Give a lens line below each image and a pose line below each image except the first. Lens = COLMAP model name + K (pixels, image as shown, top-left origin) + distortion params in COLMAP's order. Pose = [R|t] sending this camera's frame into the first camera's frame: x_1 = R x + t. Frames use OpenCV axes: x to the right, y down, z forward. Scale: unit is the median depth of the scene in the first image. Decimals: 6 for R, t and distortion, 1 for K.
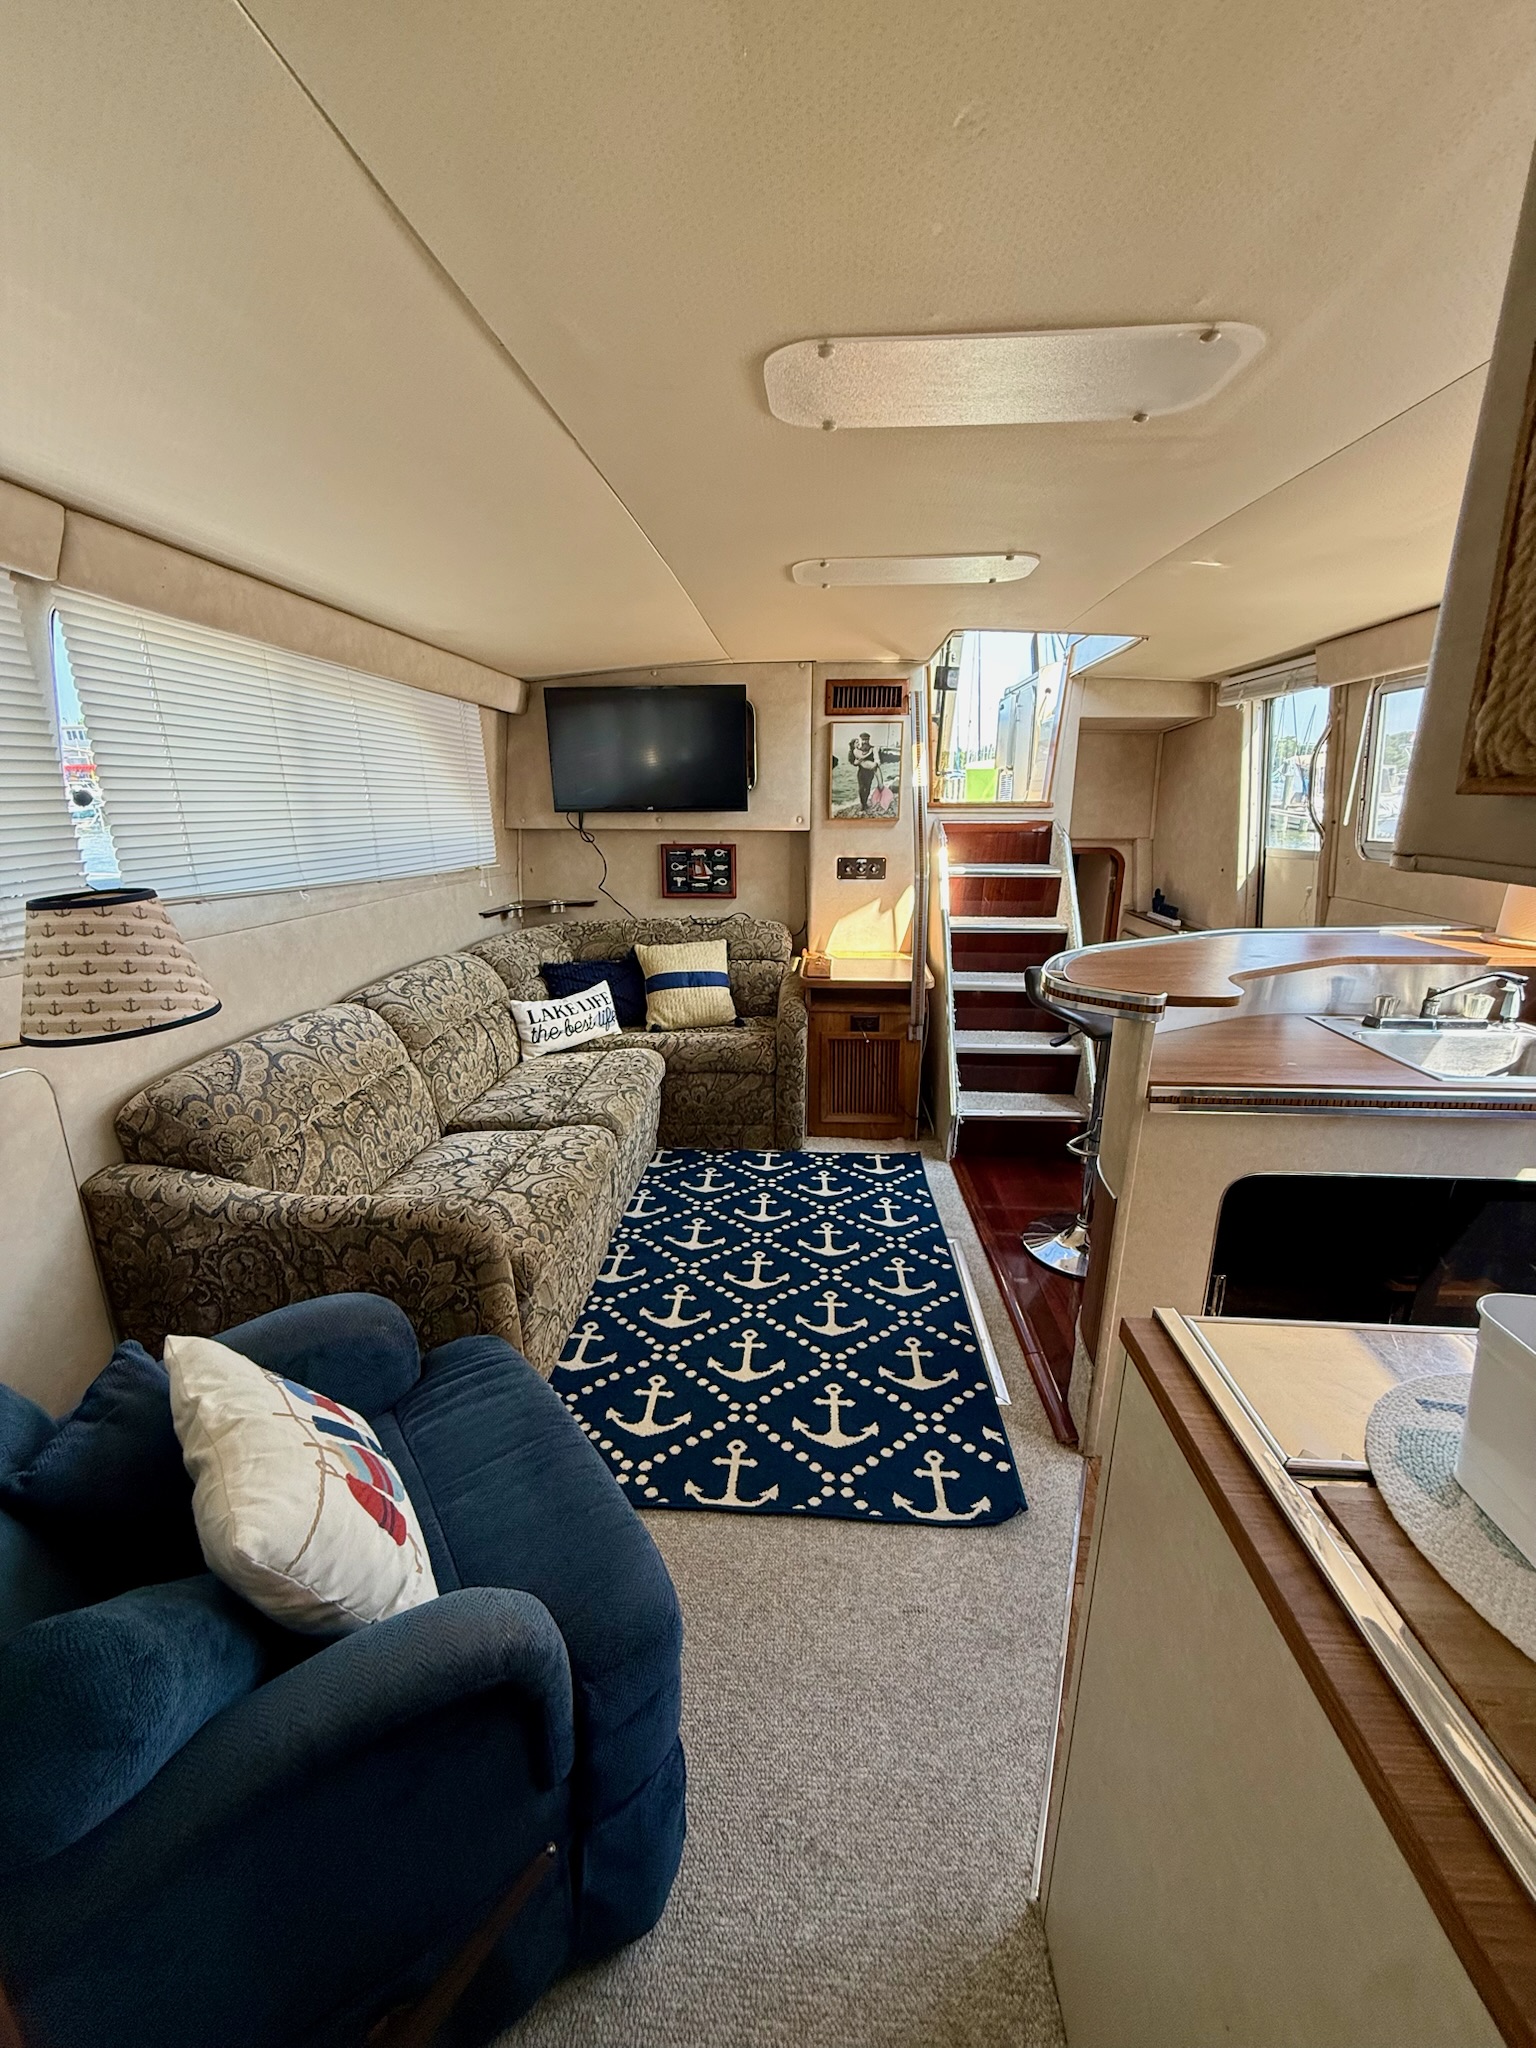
lens RADIAL K [[816.9, 0, 769.0], [0, 816.9, 1013.9], [0, 0, 1]] dist [0.000171, 0.001196]
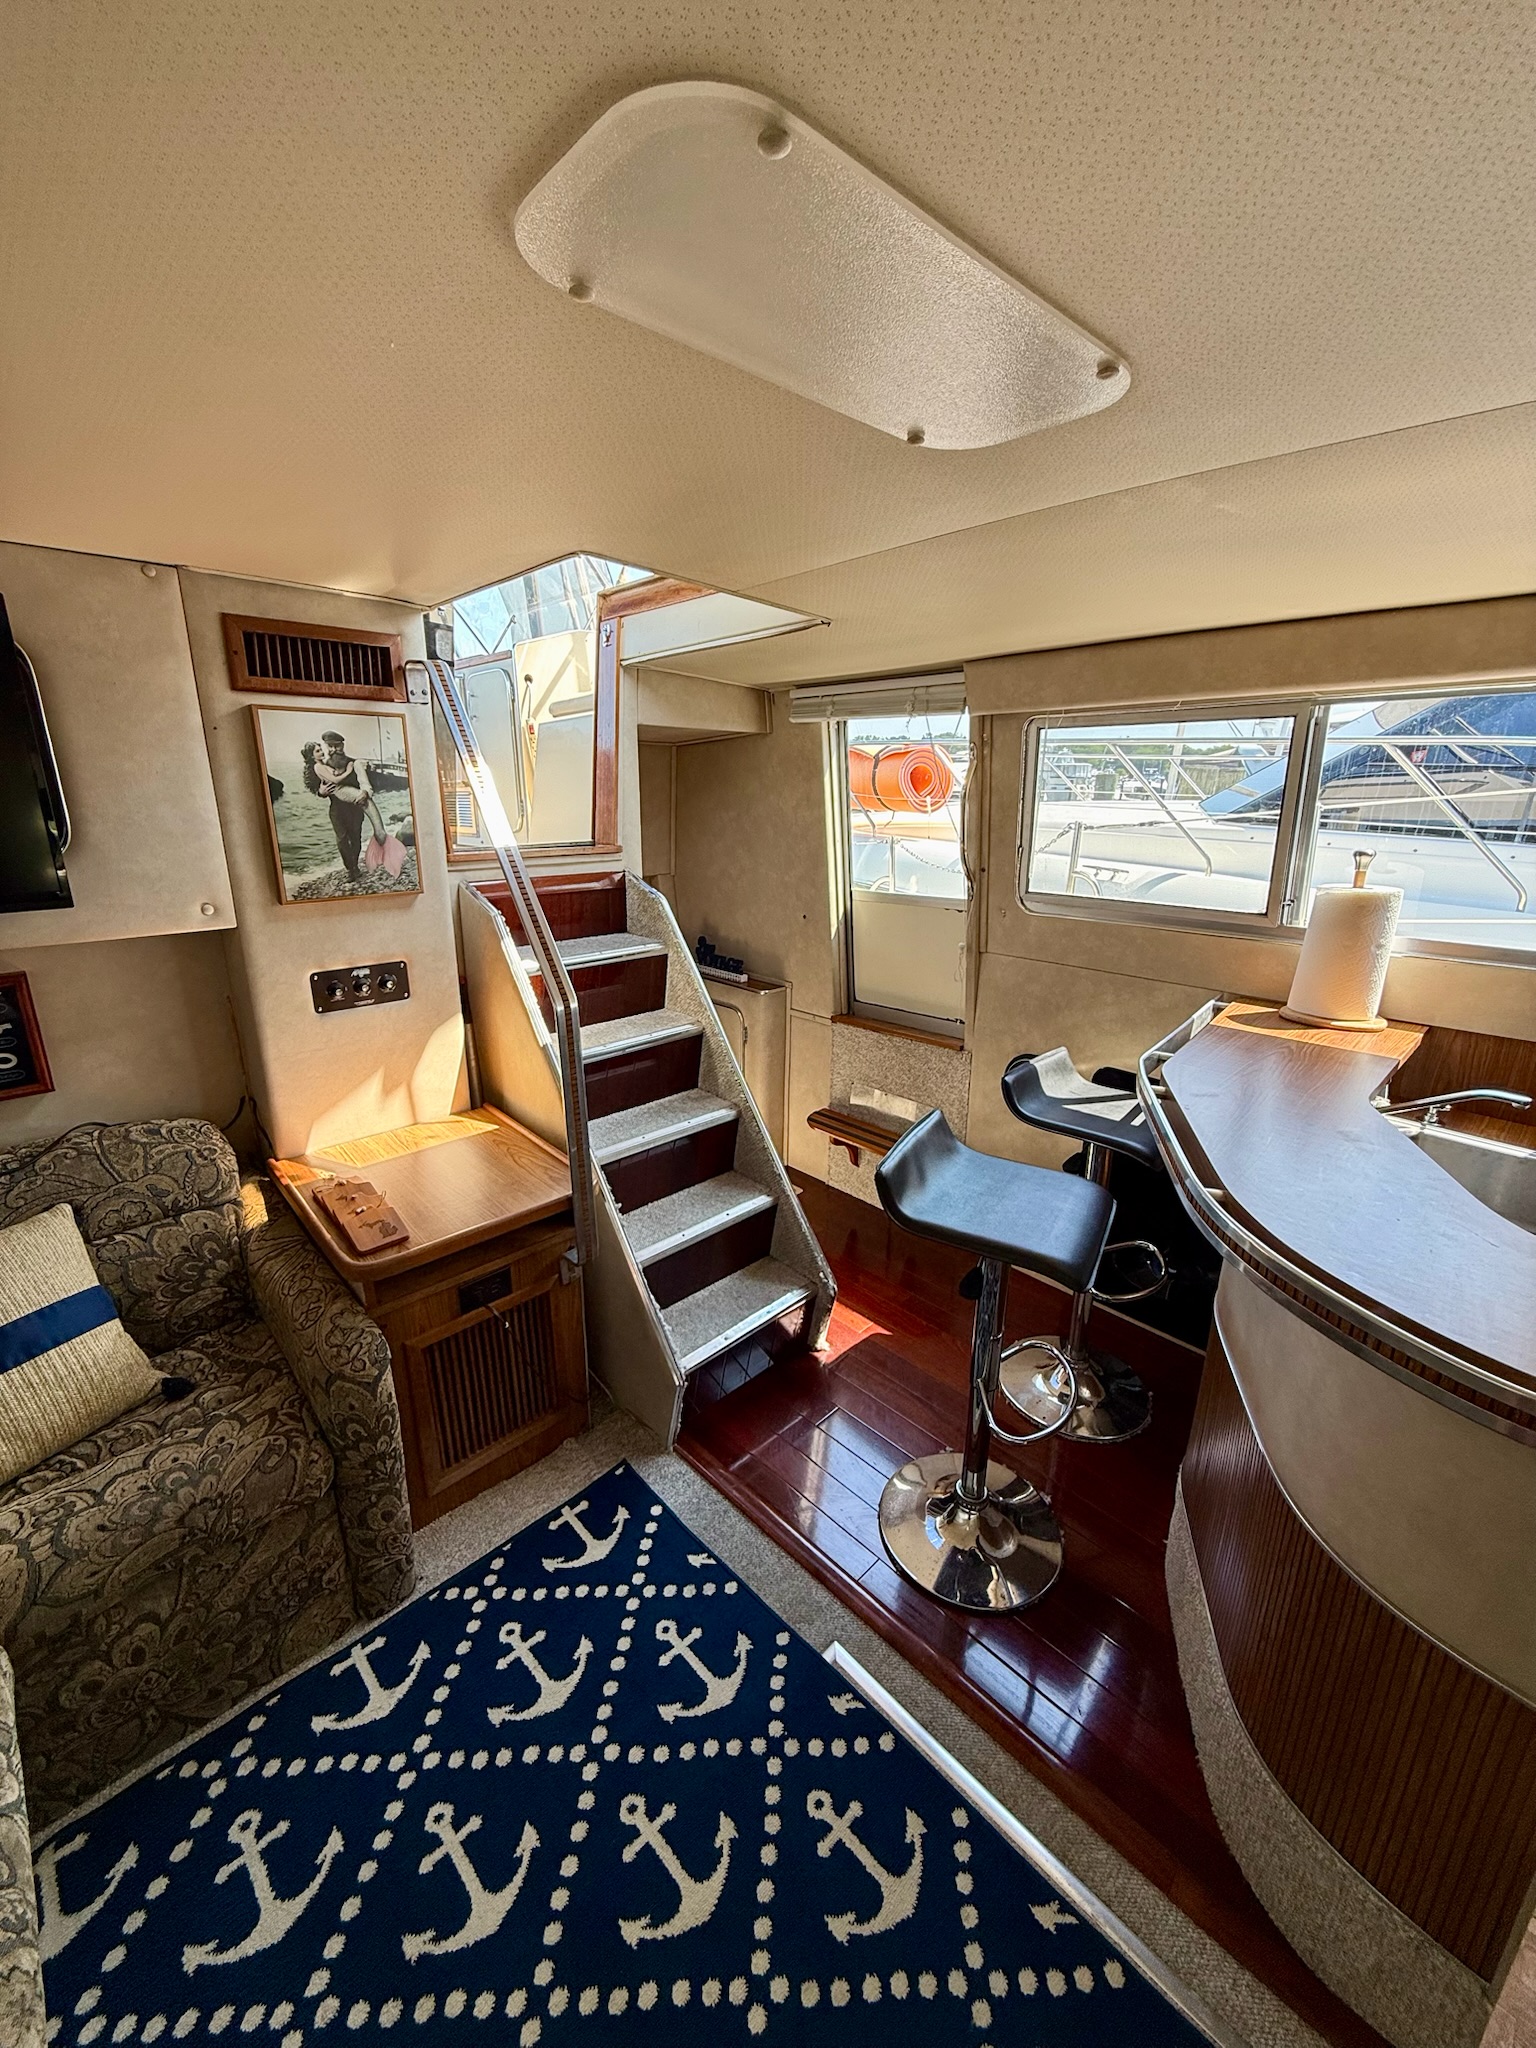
lens RADIAL K [[816.9, 0, 764.9], [0, 816.9, 1017.4], [0, 0, 1]] dist [0.000171, 0.001196]
pose [[0.678626, -0.195984, 0.707854, -0.100230], [0.184258, 0.978351, 0.094226, -0.178592], [-0.710996, 0.066483, 0.700046, 0.491714]]
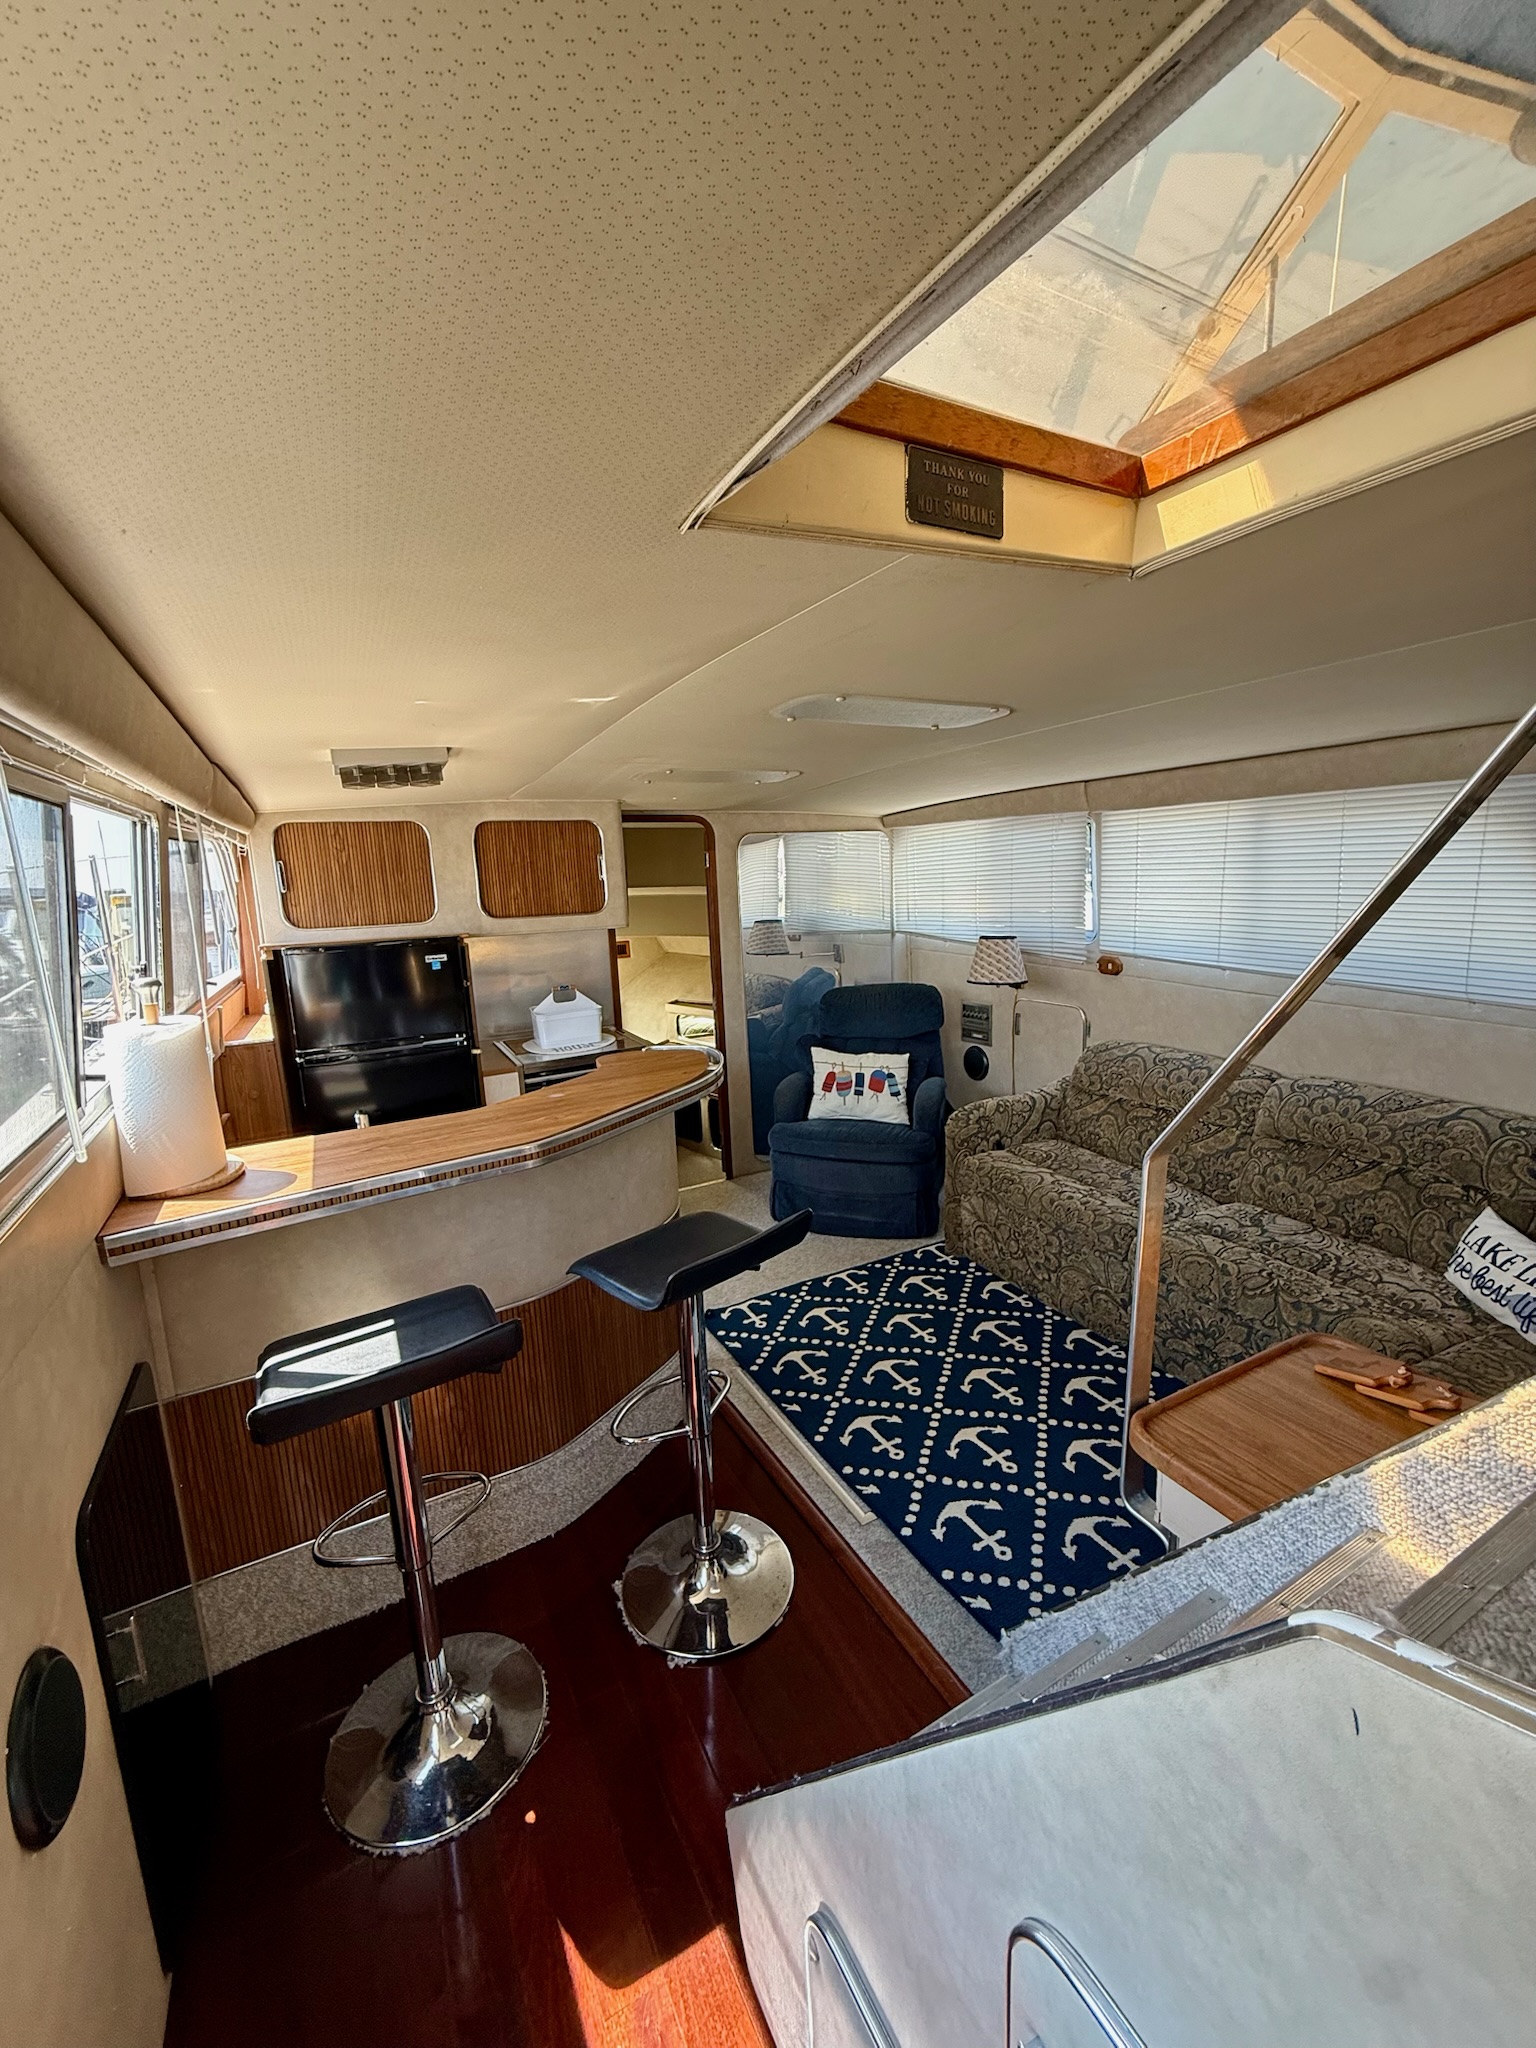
lens RADIAL K [[816.9, 0, 768.2], [0, 816.9, 1016.0], [0, 0, 1]] dist [0.000171, 0.001196]
pose [[-0.849399, 0.125808, -0.512537, 0.513101], [-0.098711, 0.916160, 0.388469, -0.350269], [0.518438, 0.380558, -0.765766, 1.098459]]
